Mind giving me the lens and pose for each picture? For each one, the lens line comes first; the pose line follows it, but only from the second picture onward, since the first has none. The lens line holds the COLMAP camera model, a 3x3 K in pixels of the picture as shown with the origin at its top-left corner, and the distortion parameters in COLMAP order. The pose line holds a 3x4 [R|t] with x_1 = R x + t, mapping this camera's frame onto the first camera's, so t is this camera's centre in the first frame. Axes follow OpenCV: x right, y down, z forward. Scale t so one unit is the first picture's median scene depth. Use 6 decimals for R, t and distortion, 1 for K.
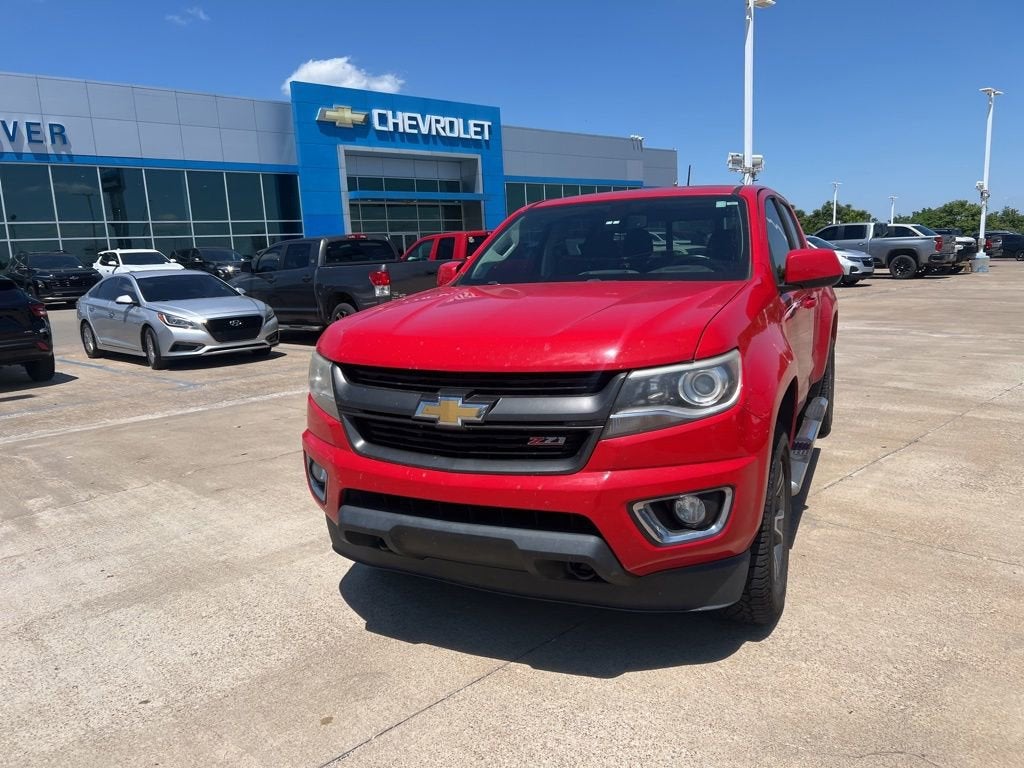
lens RADIAL K [[769.9, 0, 516.8], [0, 769.9, 381.8], [0, 0, 1]] dist [0.053803, -0.062671]
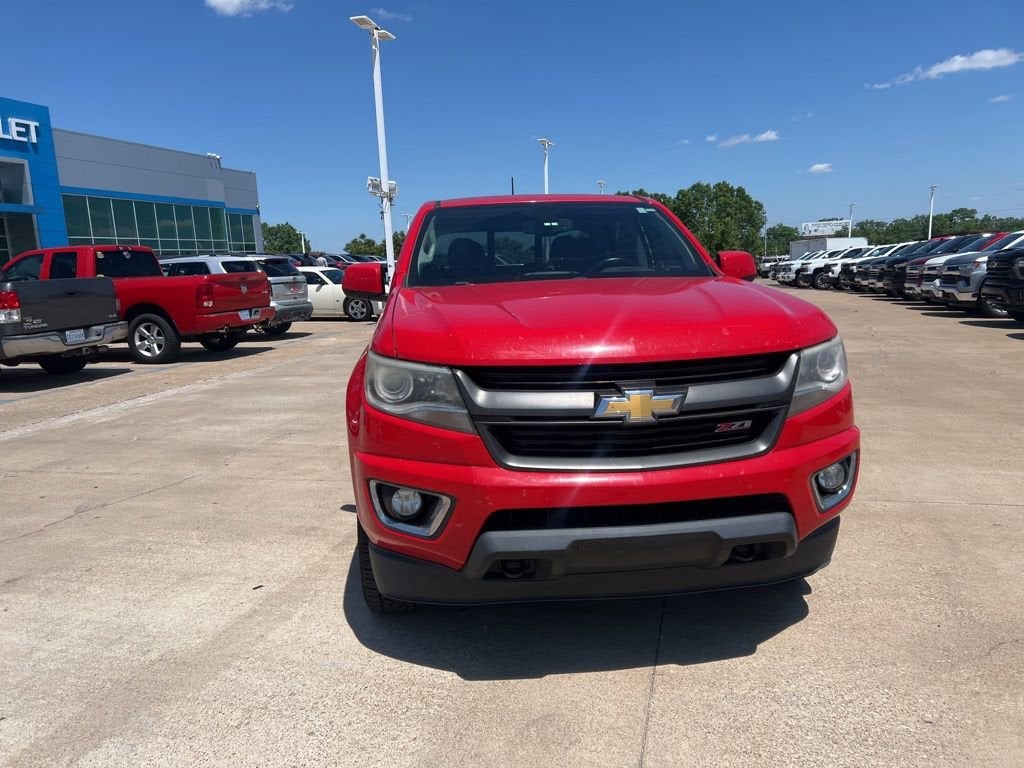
lens RADIAL K [[768.0, 0, 517.0], [0, 768.0, 391.4], [0, 0, 1]] dist [0.057222, -0.069836]
pose [[0.856613, -0.073873, 0.510644, -0.140937], [0.084950, 0.996384, 0.001637, 0.001353], [-0.508918, 0.041977, 0.859791, 0.056520]]
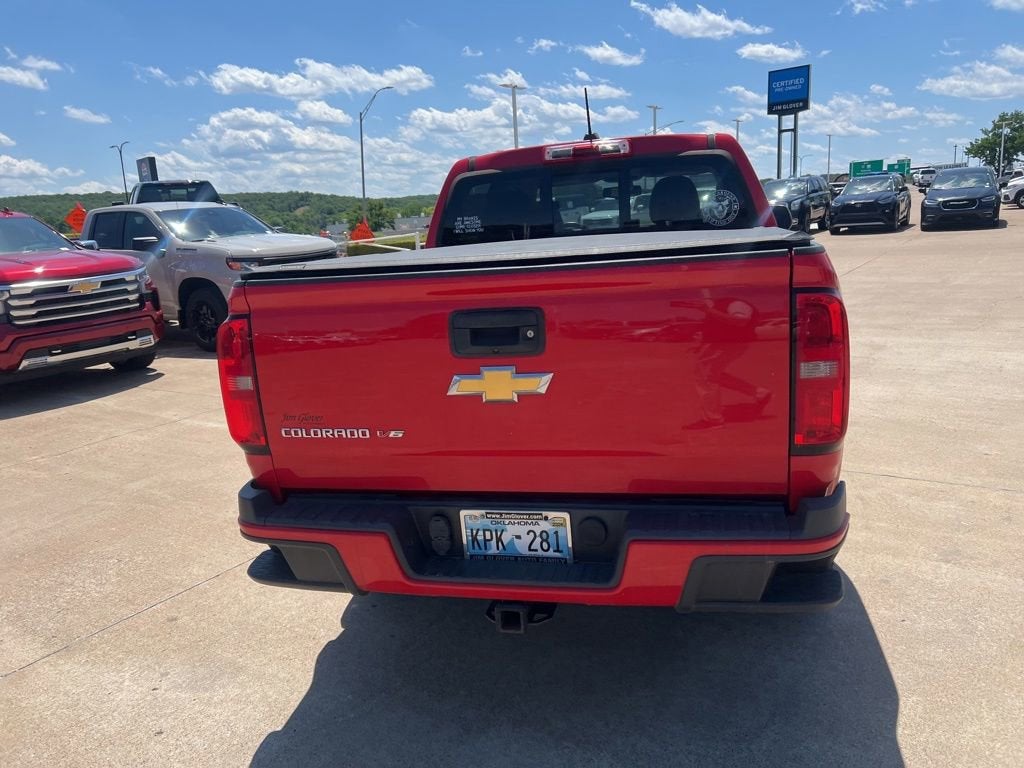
lens RADIAL K [[774.5, 0, 515.7], [0, 774.5, 382.7], [0, 0, 1]] dist [0.062173, -0.074324]
pose [[-0.974054, 0.147529, -0.171622, 0.188527], [0.075147, 0.926138, 0.369623, -0.131863], [0.213476, 0.347136, -0.913195, 0.741478]]
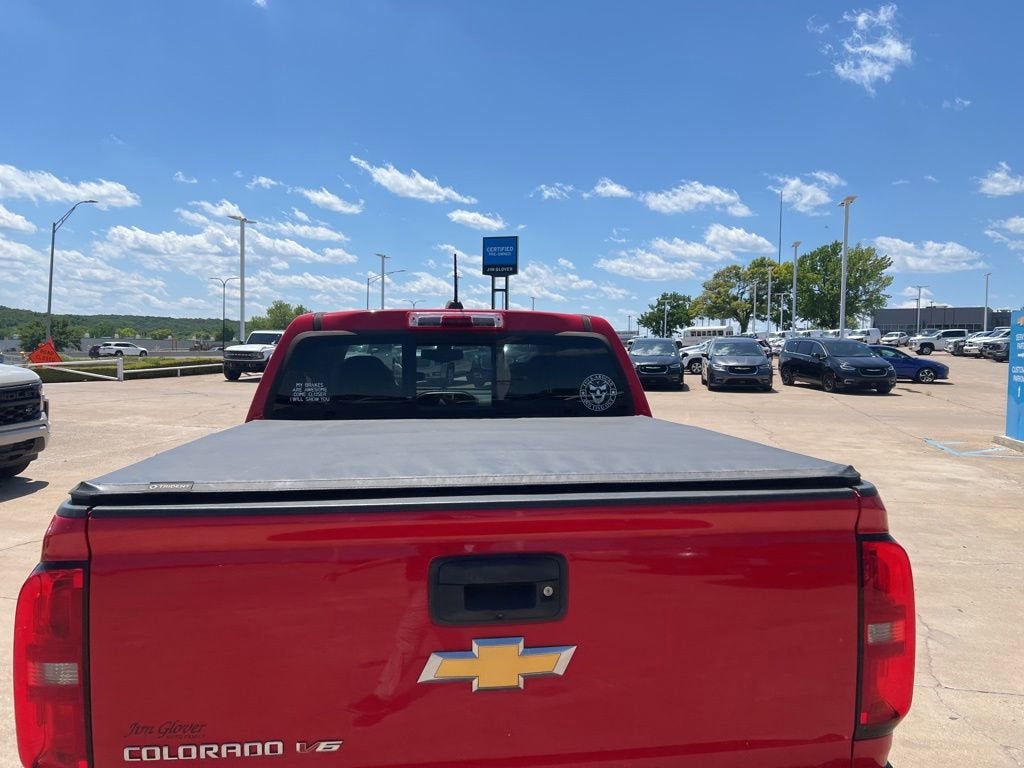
lens RADIAL K [[772.2, 0, 510.2], [0, 772.2, 391.1], [0, 0, 1]] dist [0.055065, -0.055384]
pose [[-0.850888, 0.068463, -0.520866, 0.219584], [-0.054160, 0.974757, 0.216600, -0.135635], [0.522547, 0.212513, -0.825701, 0.678466]]
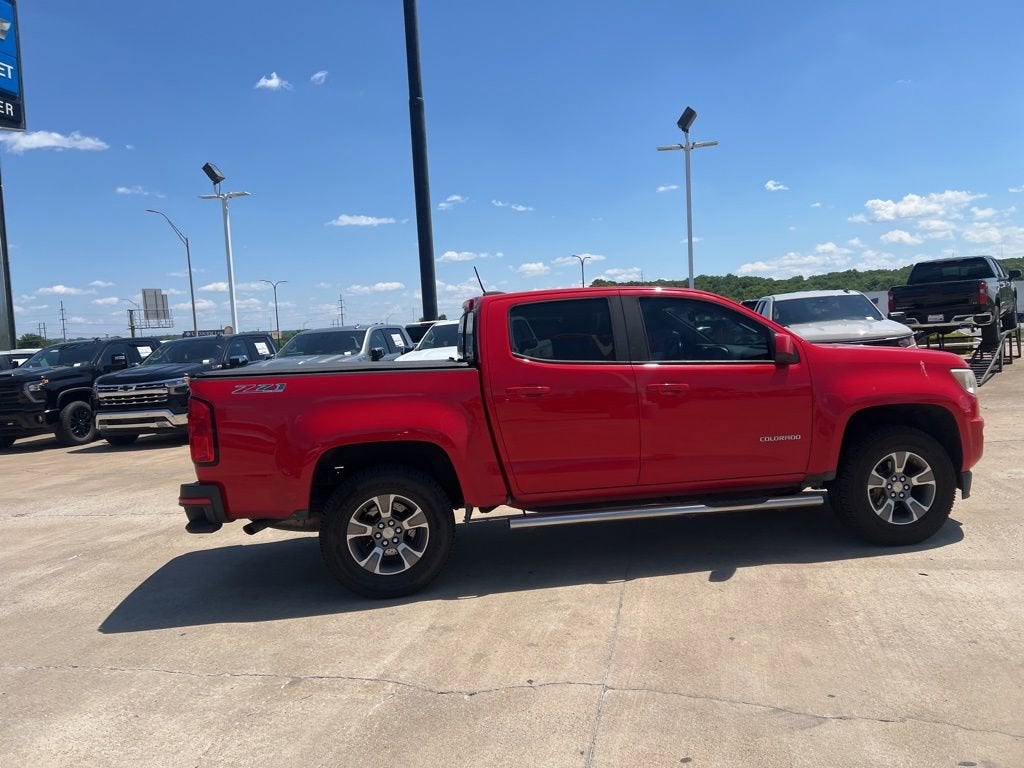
lens RADIAL K [[769.4, 0, 517.0], [0, 769.4, 382.5], [0, 0, 1]] dist [0.043355, -0.042365]
pose [[-0.547429, 0.023256, 0.836529, -0.284716], [0.212515, 0.970708, 0.112084, -0.103043], [-0.809419, 0.239133, -0.536336, 0.679765]]
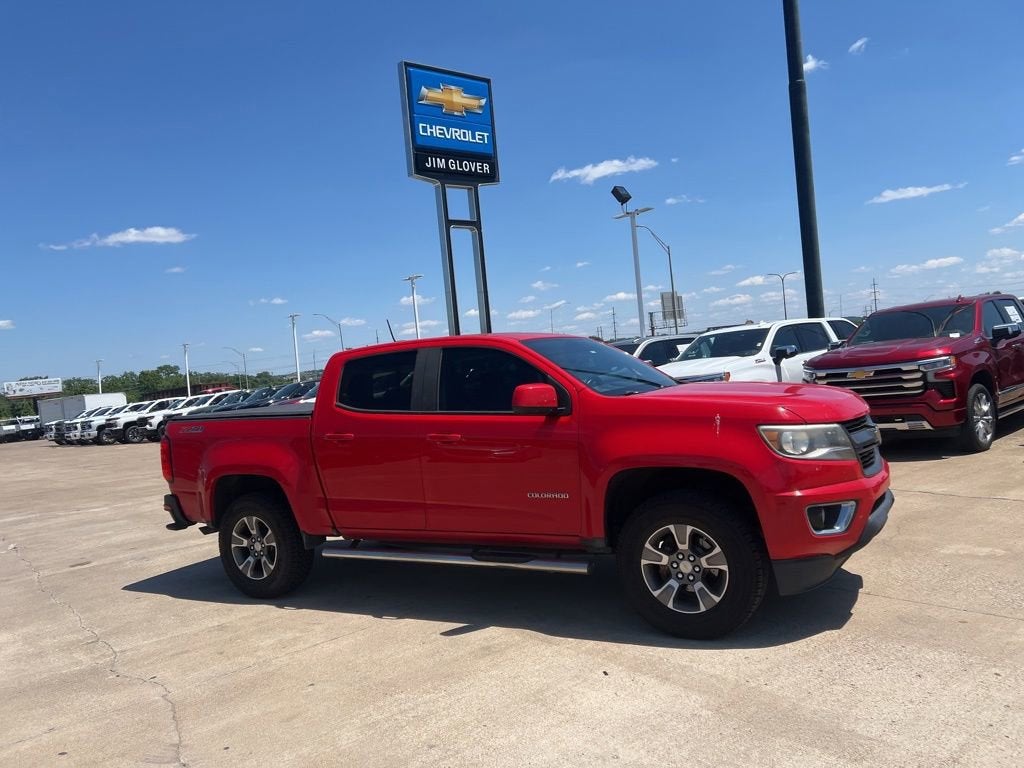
lens RADIAL K [[769.9, 0, 516.8], [0, 769.9, 381.8], [0, 0, 1]] dist [0.053803, -0.062671]
pose [[0.088471, 0.016126, 0.995948, -0.395240], [0.248136, 0.967991, -0.037715, -0.044187], [-0.964677, 0.250467, 0.081637, 0.332018]]
